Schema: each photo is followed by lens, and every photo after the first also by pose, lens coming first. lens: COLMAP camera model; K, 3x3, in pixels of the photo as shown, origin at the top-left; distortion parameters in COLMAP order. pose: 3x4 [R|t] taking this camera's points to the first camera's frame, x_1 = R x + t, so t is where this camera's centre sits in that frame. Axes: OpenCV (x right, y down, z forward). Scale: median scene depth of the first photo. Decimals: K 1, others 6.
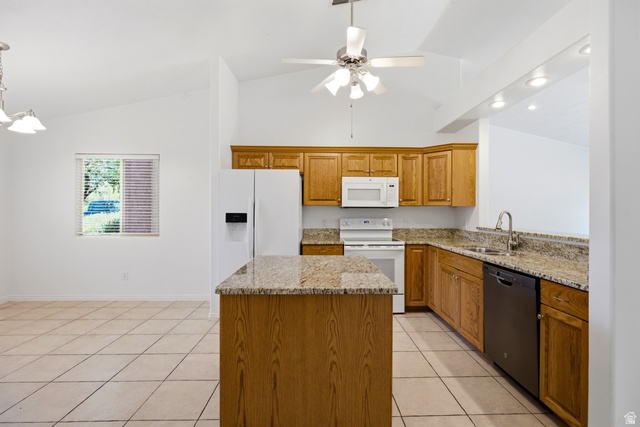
lens RADIAL K [[293.5, 0, 325.0], [0, 293.5, 212.4], [0, 0, 1]] dist [0.003839, 0.000360]
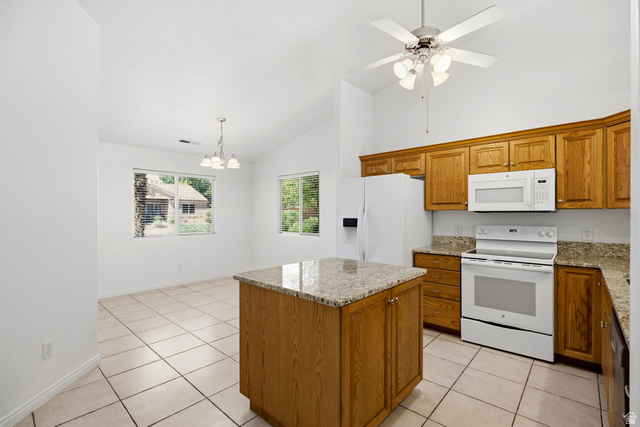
lens RADIAL K [[292.2, 0, 321.6], [0, 292.2, 216.2], [0, 0, 1]] dist [-0.003534, -0.000498]
pose [[0.726485, 0.001107, -0.687181, 0.326382], [-0.001112, 0.999999, 0.000436, -0.005025], [0.687181, 0.000447, 0.726486, 0.113215]]
